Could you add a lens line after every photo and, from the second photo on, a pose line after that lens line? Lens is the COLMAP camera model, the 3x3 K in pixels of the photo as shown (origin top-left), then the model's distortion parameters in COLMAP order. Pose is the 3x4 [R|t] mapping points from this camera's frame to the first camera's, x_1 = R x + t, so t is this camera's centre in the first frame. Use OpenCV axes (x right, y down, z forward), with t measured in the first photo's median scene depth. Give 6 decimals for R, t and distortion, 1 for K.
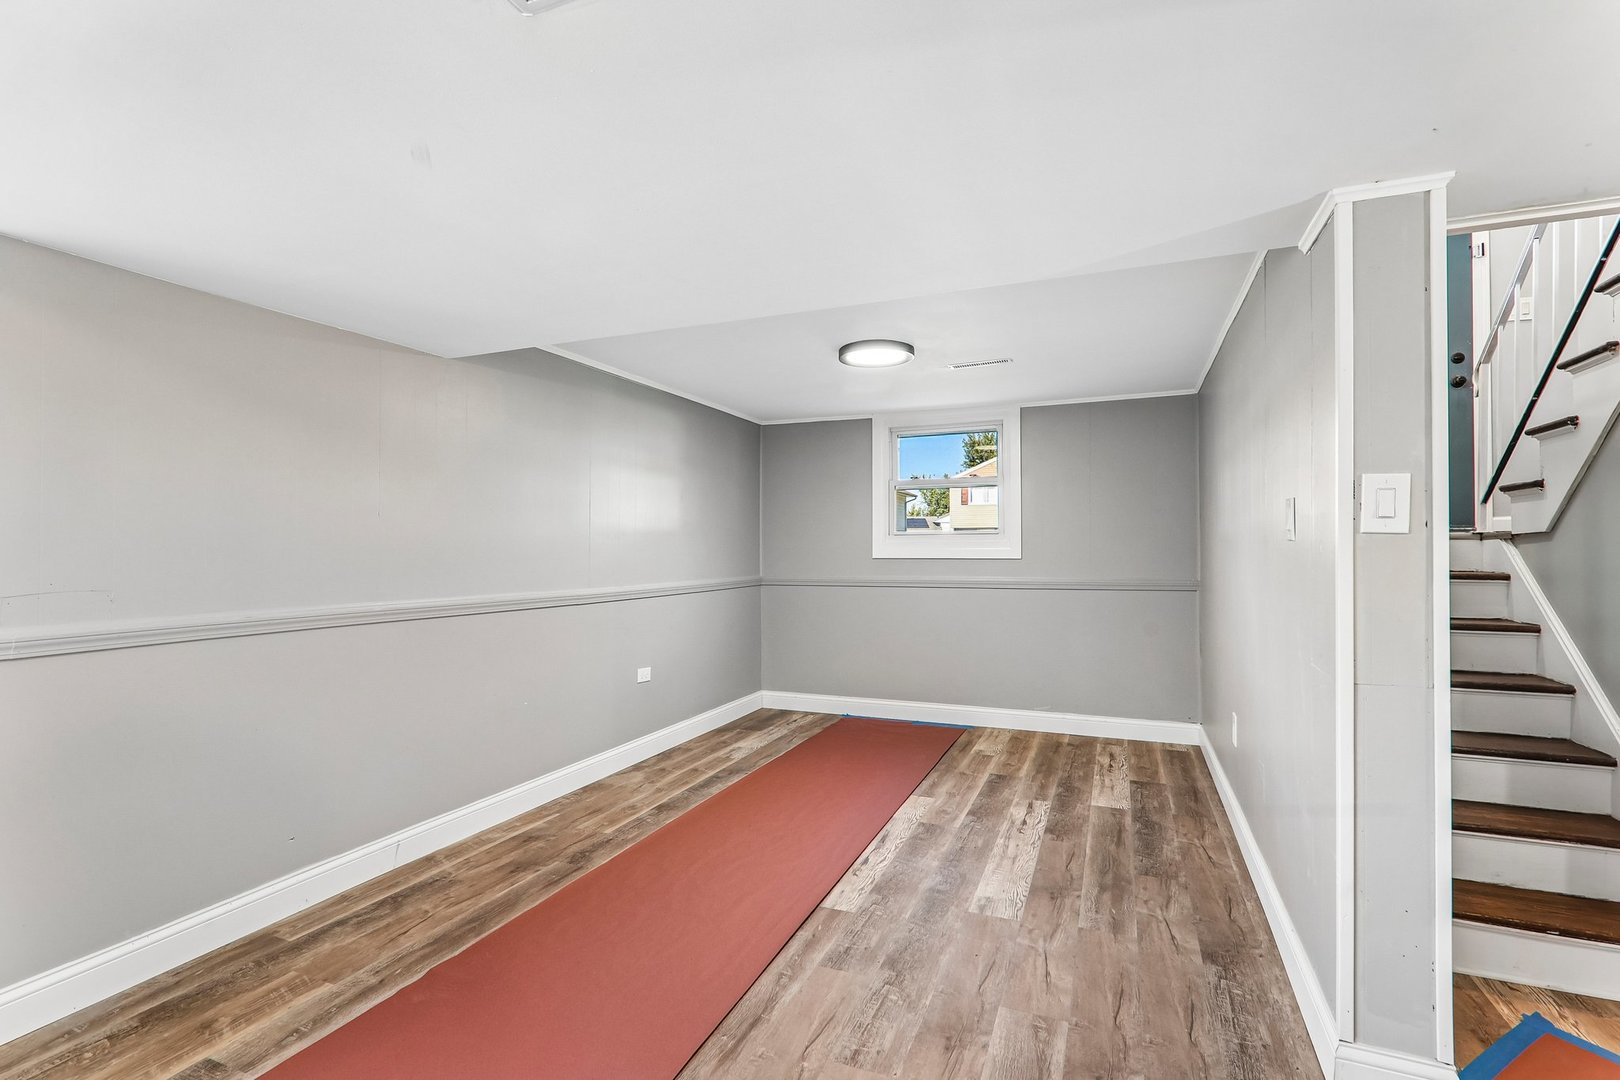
lens RADIAL K [[745.6, 0, 822.6], [0, 745.6, 544.6], [0, 0, 1]] dist [-0.004199, 0.000954]
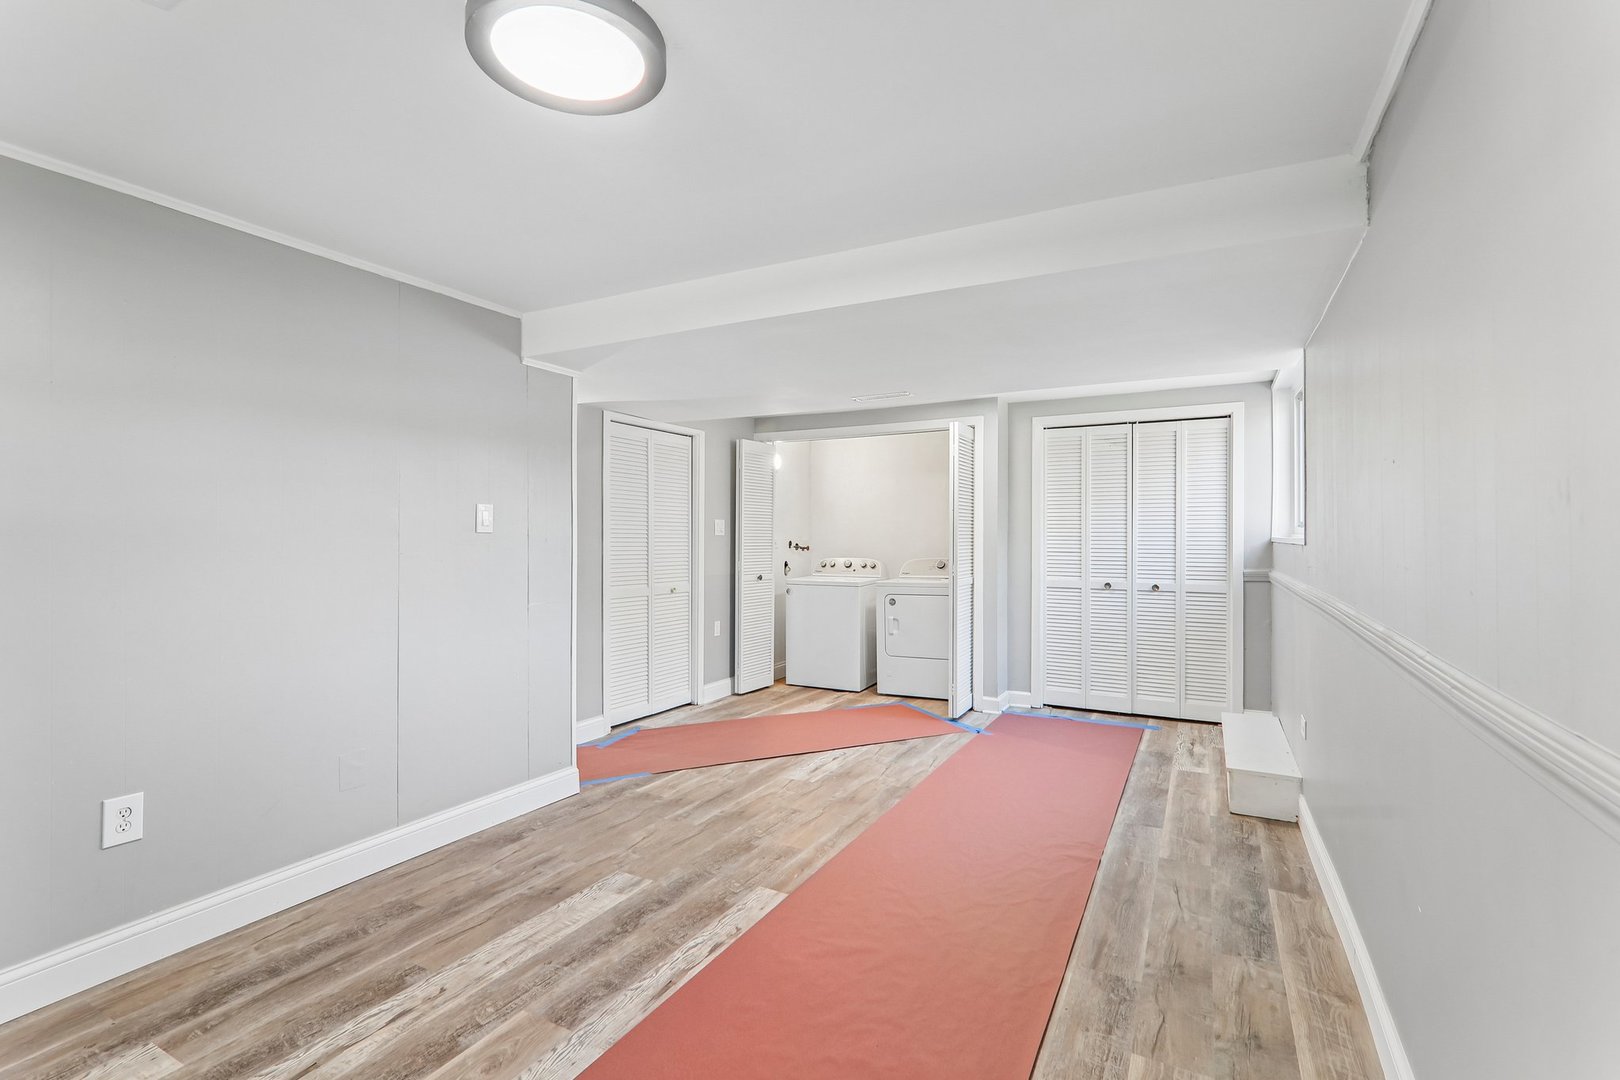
lens RADIAL K [[745.6, 0, 795.7], [0, 745.6, 533.2], [0, 0, 1]] dist [-0.004199, 0.000954]
pose [[-0.991502, 0.001602, 0.130085, -0.115869], [0.000802, 0.999980, -0.006200, 0.003130], [-0.130093, -0.006043, -0.991483, 1.626441]]
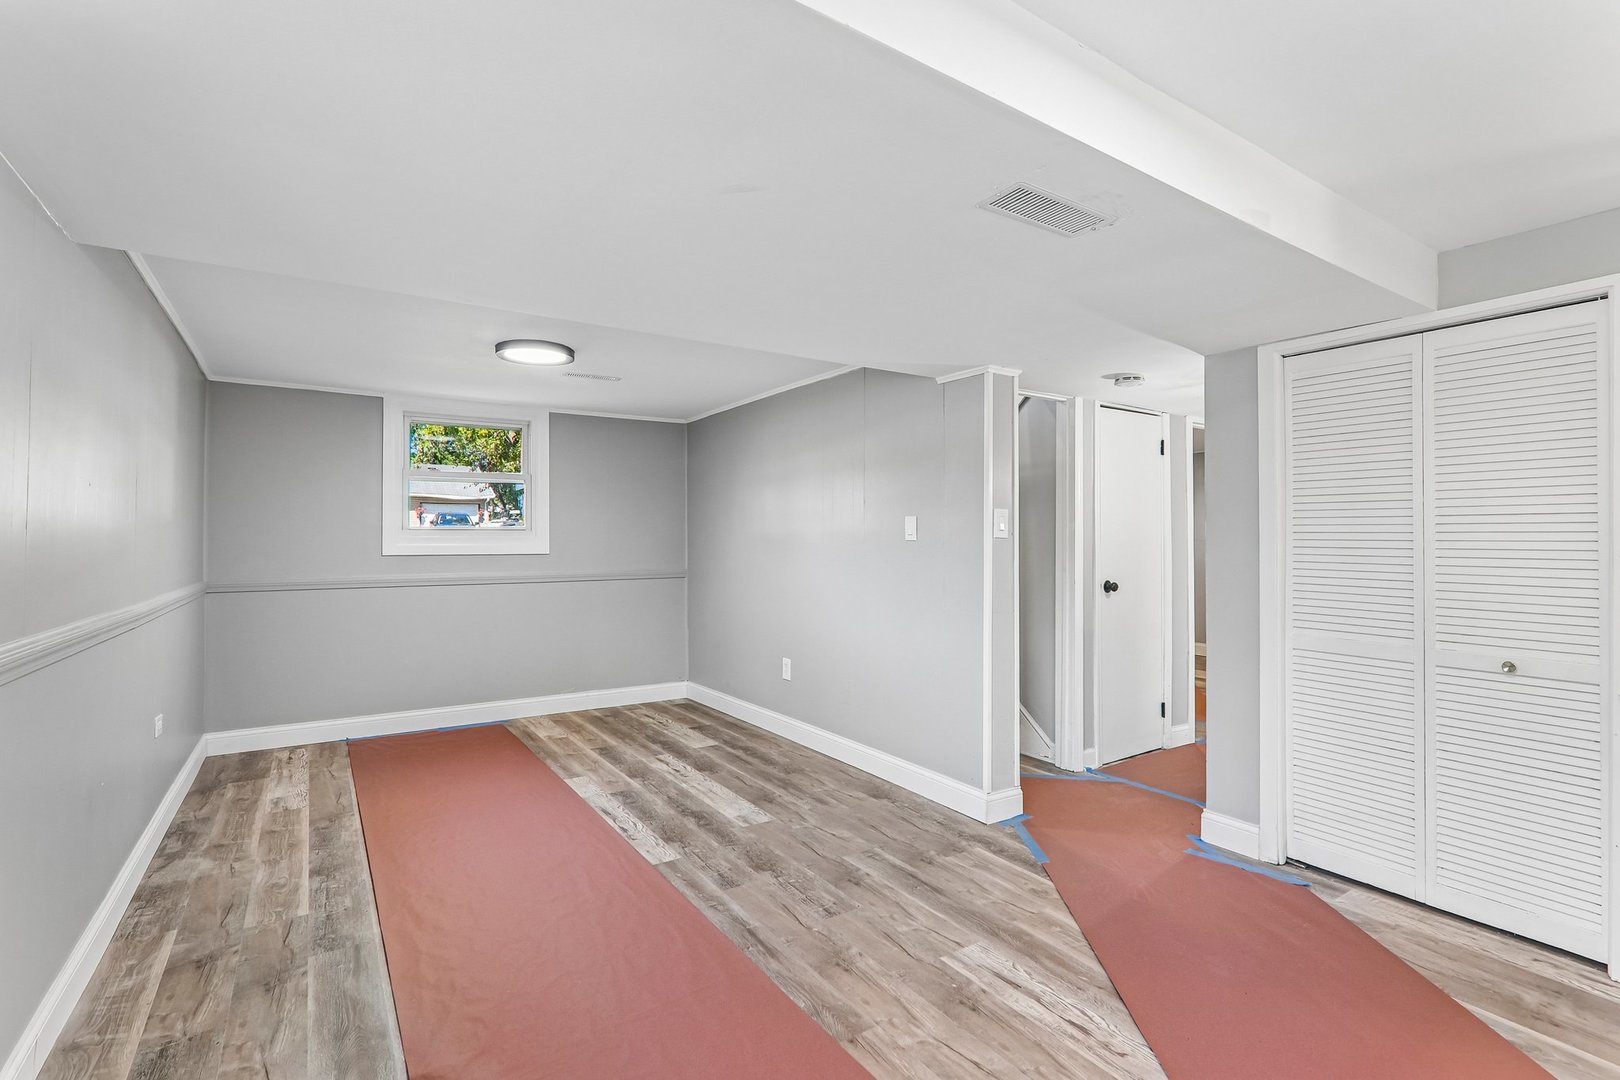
lens RADIAL K [[745.6, 0, 808.1], [0, 745.6, 540.8], [0, 0, 1]] dist [-0.004199, 0.000954]
pose [[0.572521, 0.002912, 0.819885, -0.642726], [-0.004796, 0.999988, -0.000202, -0.003215], [-0.819876, -0.003816, 0.572528, 0.135612]]
